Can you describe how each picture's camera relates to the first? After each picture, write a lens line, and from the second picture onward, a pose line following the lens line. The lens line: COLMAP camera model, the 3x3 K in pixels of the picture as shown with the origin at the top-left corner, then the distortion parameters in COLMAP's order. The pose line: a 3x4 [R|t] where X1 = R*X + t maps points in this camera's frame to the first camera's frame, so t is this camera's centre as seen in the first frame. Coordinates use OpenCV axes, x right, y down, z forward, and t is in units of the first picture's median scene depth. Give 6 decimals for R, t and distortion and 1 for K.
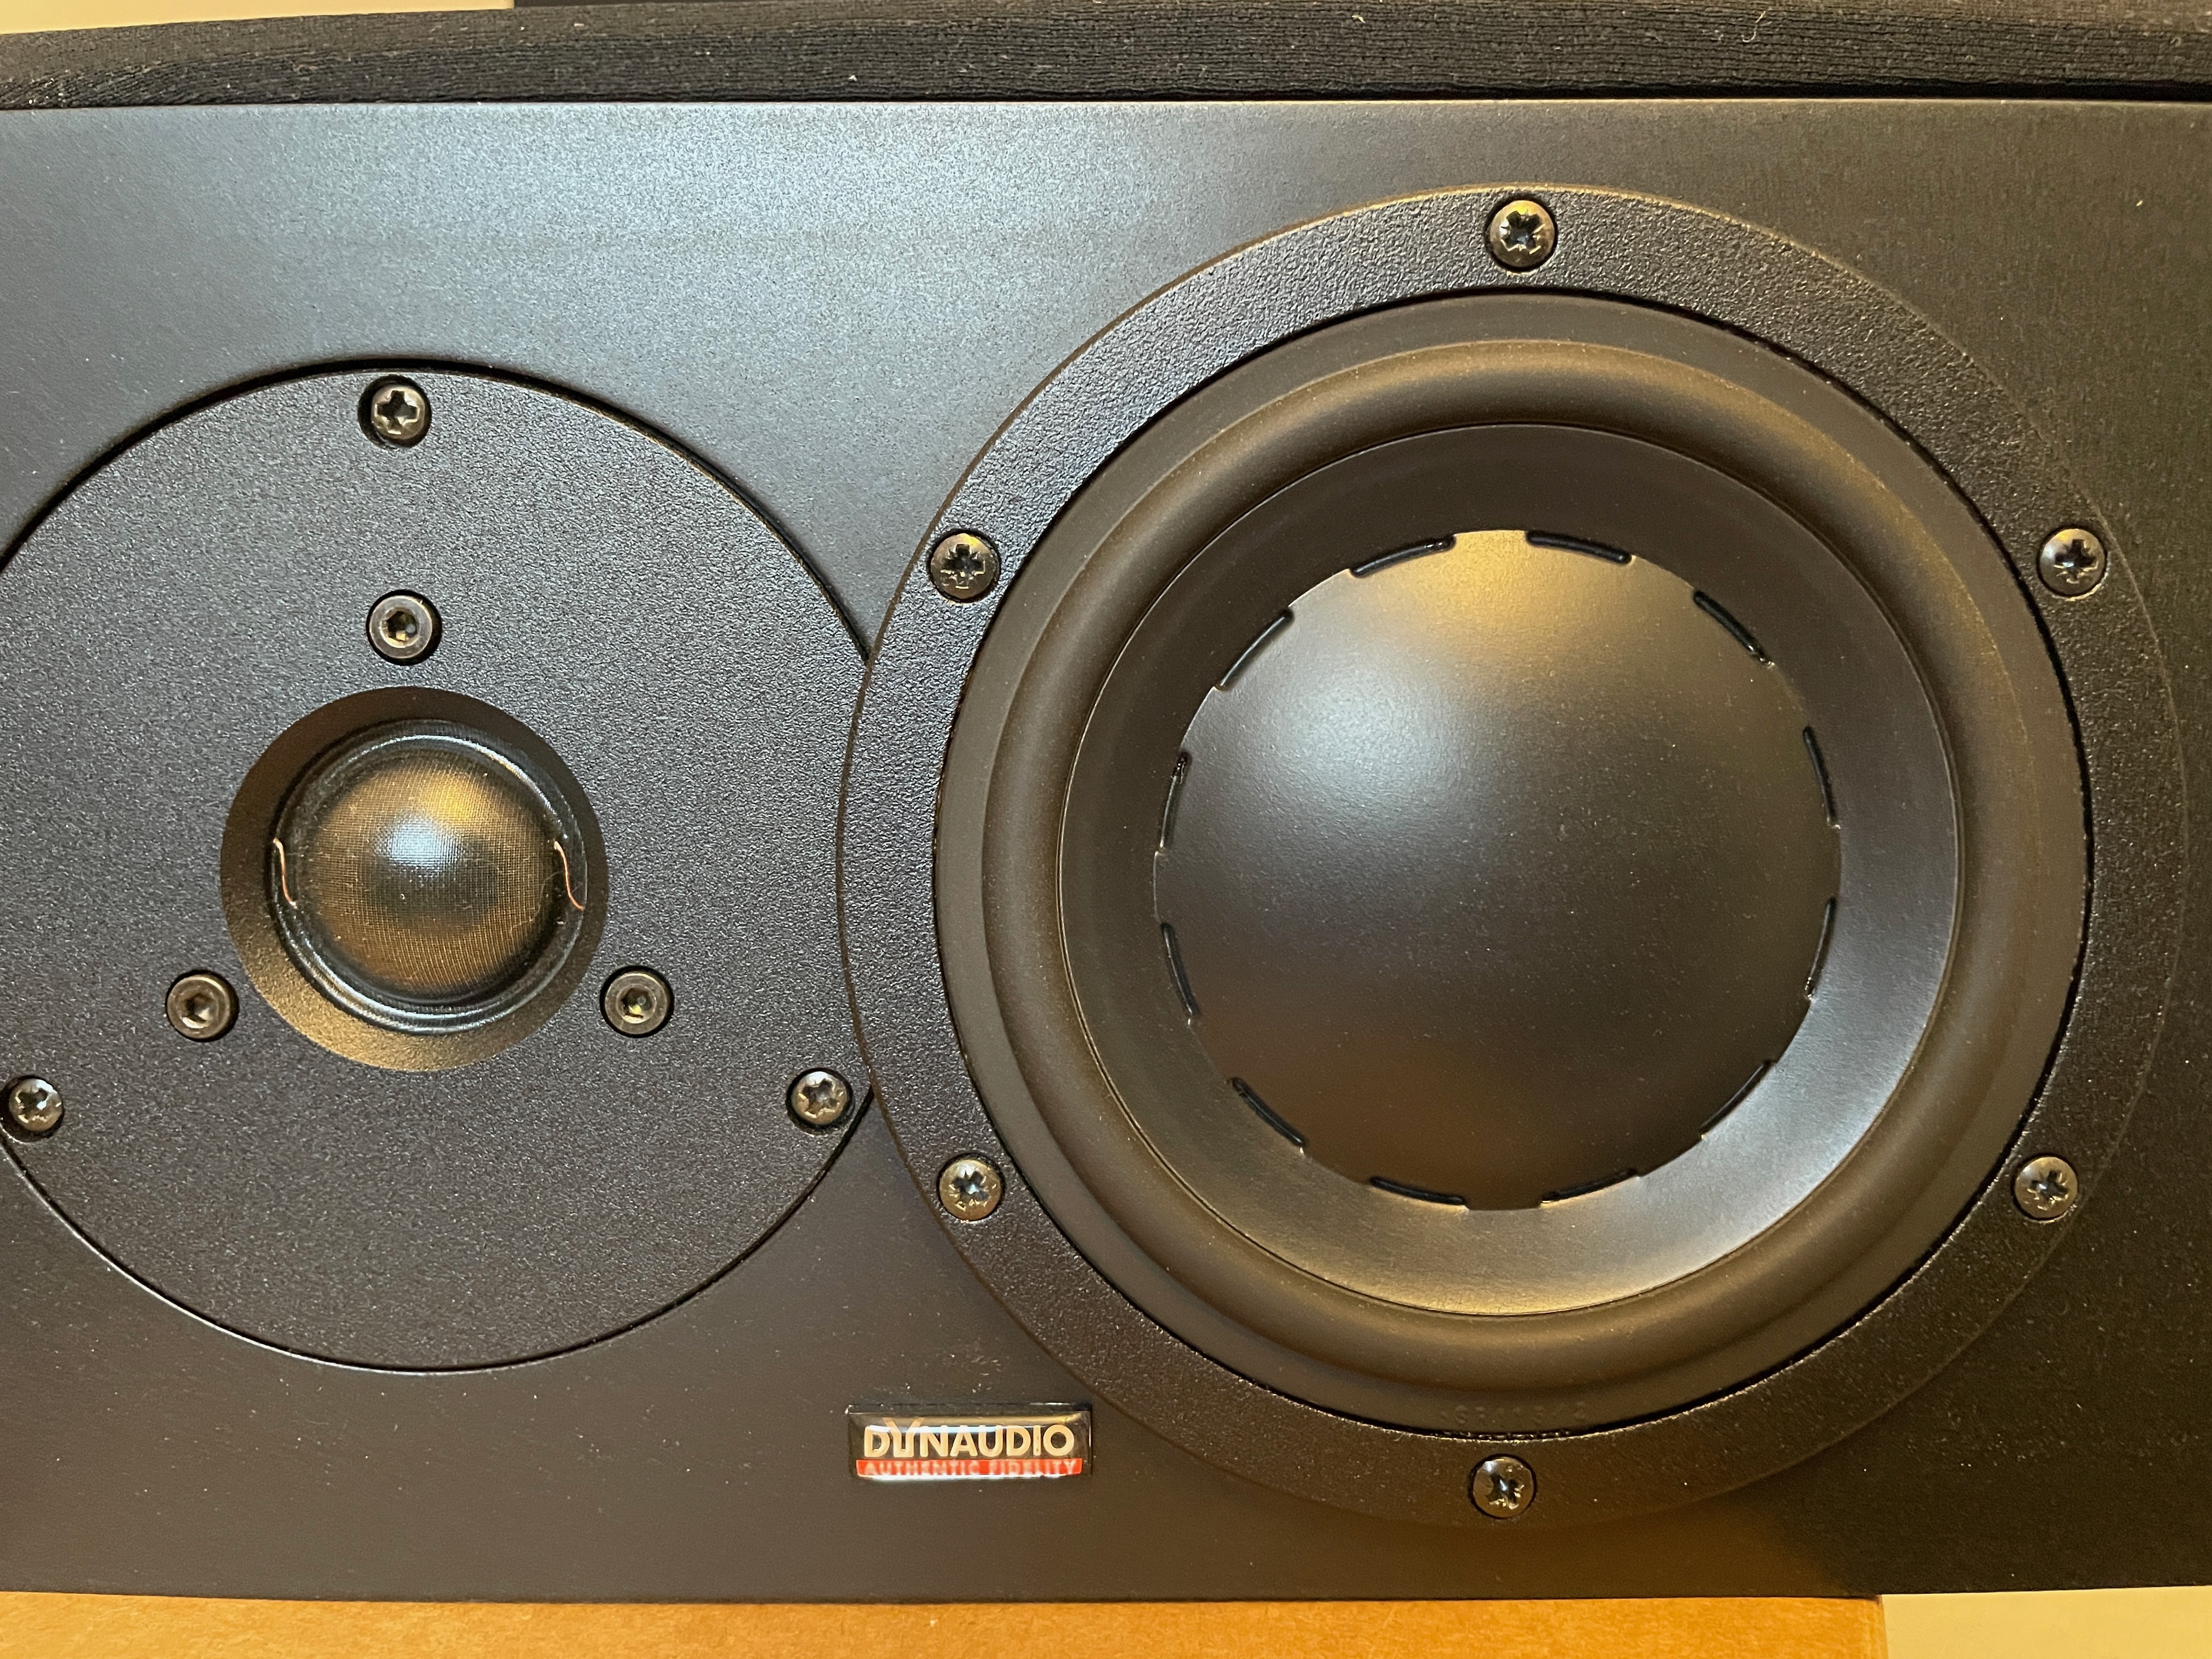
lens RADIAL K [[1724.8, 0, 1106.0], [0, 1724.8, 829.5], [0, 0, 1]] dist [0.004433, -0.049948]
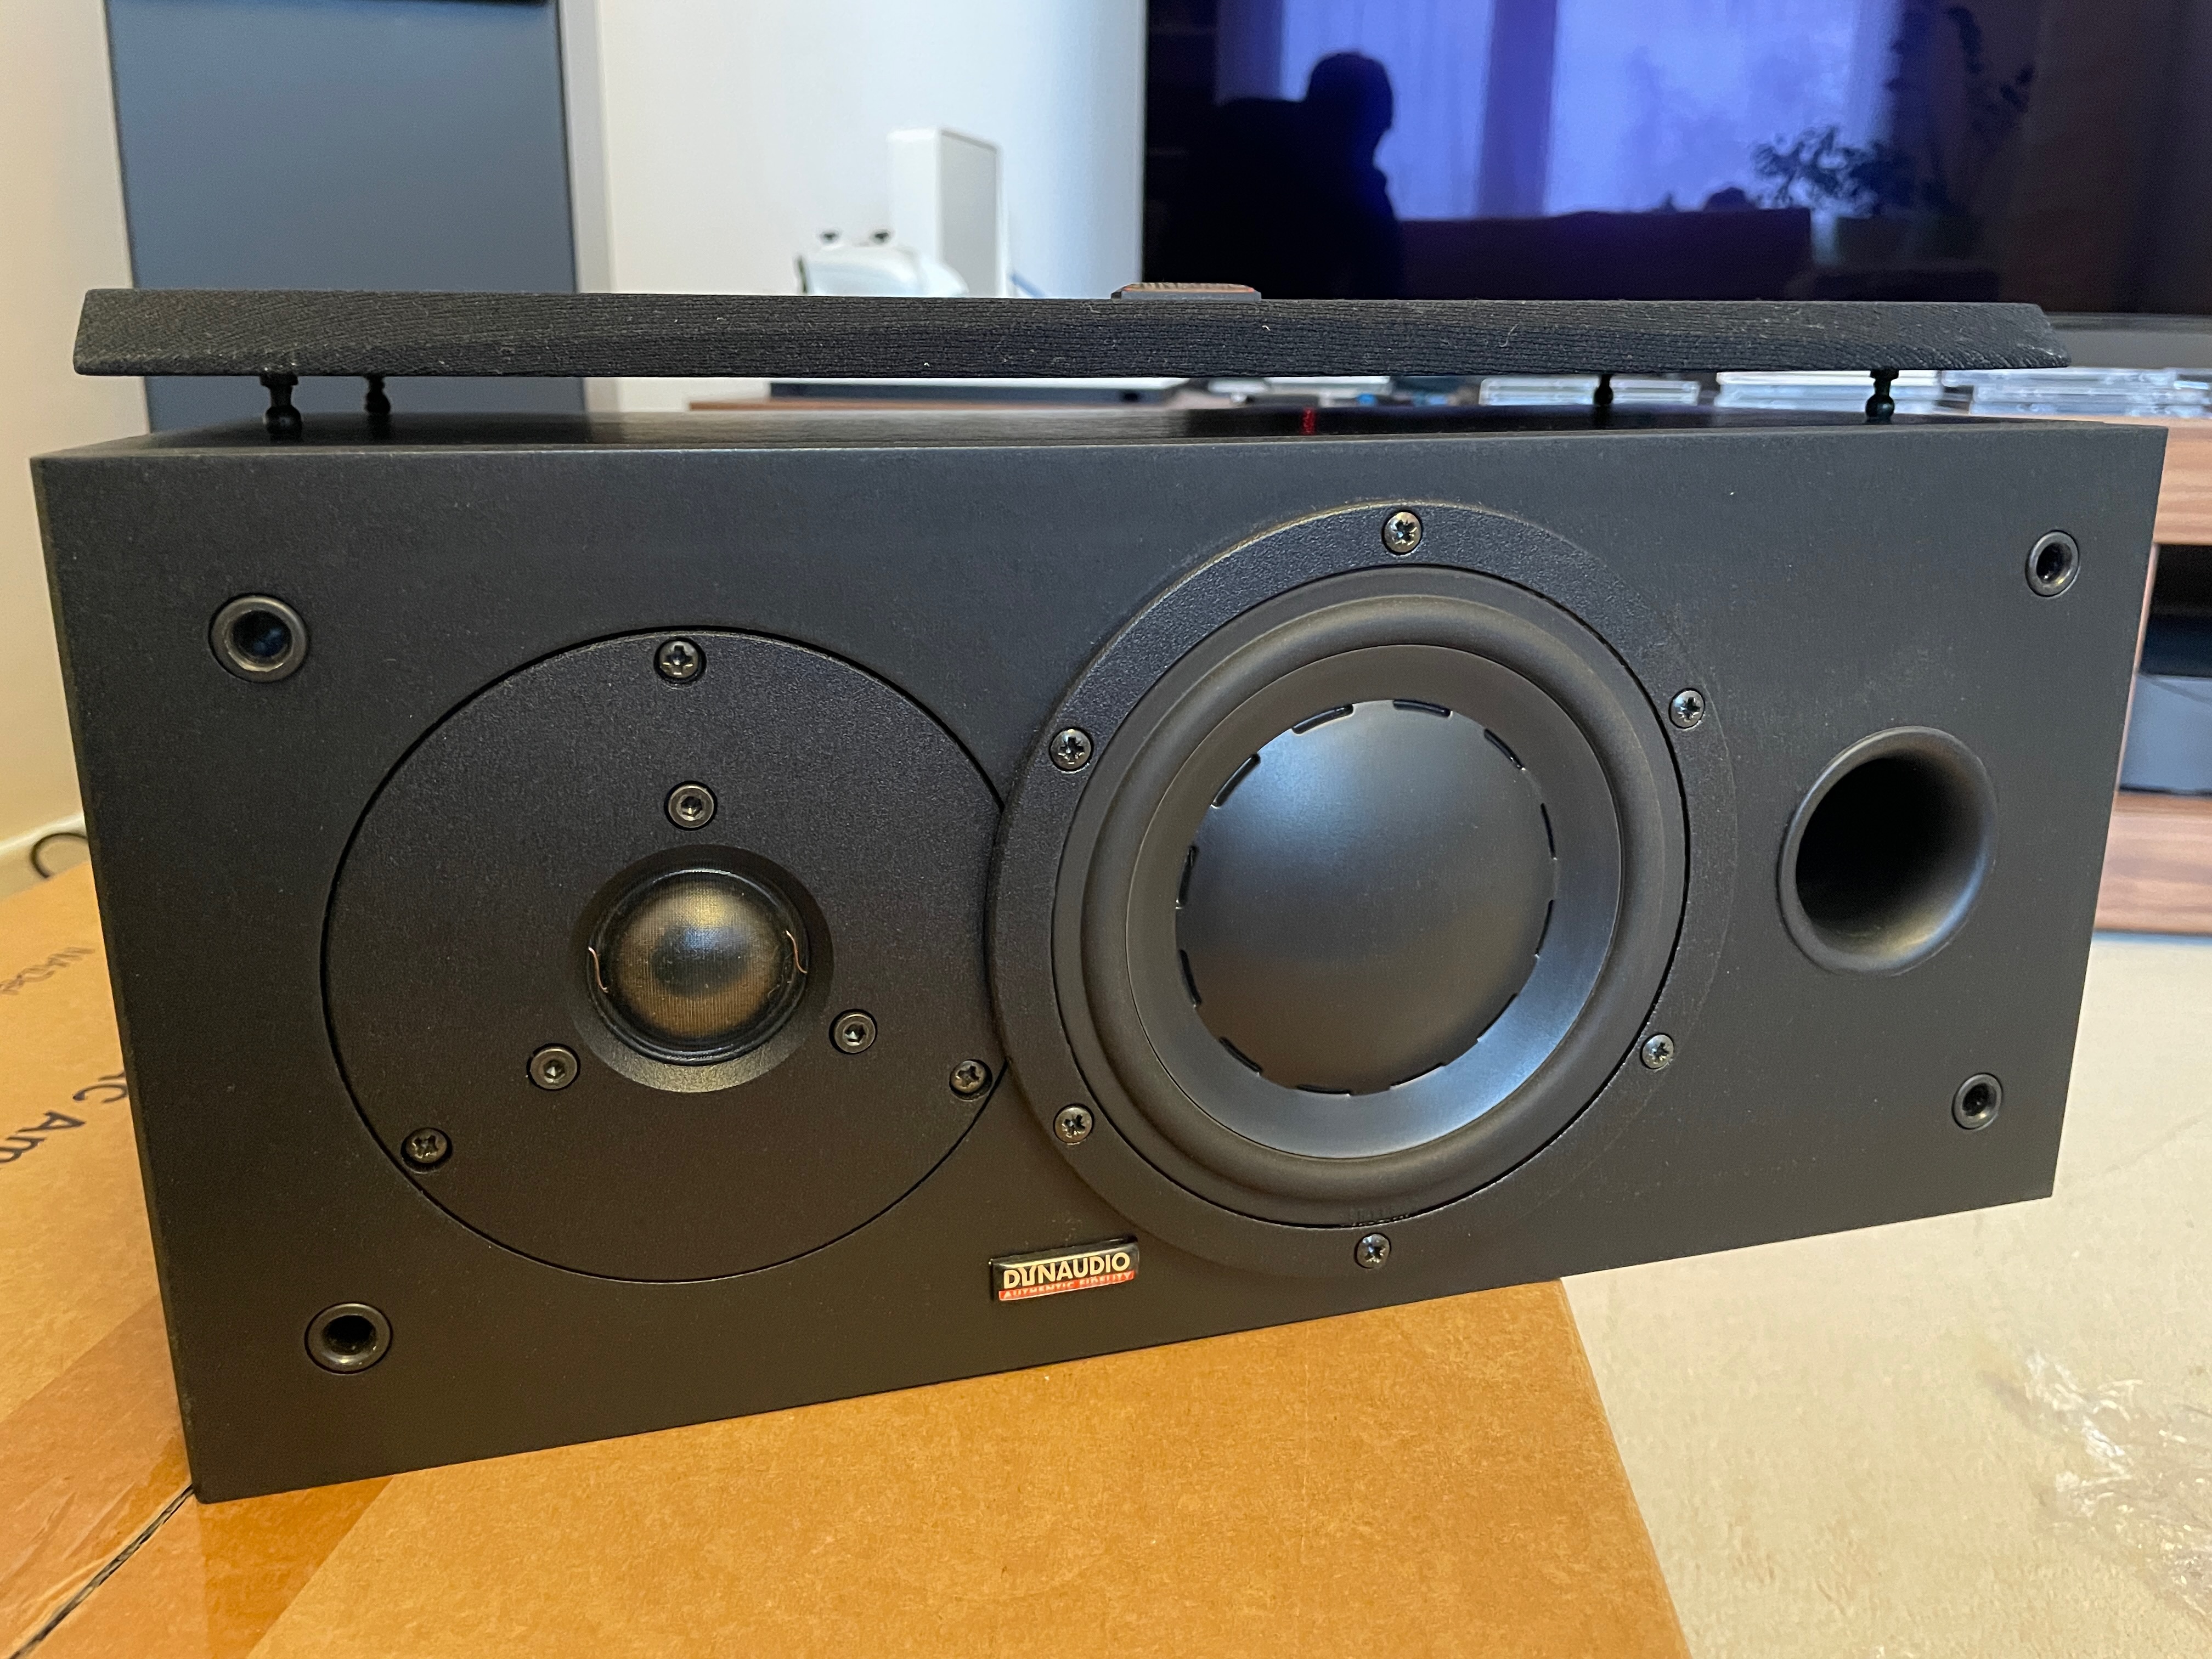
lens RADIAL K [[1724.8, 0, 1106.0], [0, 1724.8, 829.5], [0, 0, 1]] dist [0.004433, -0.049948]
pose [[0.958168, -0.073543, 0.276597, -0.472922], [0.023965, 0.983645, 0.178516, -0.347184], [-0.285202, -0.164419, 0.944260, -0.480354]]
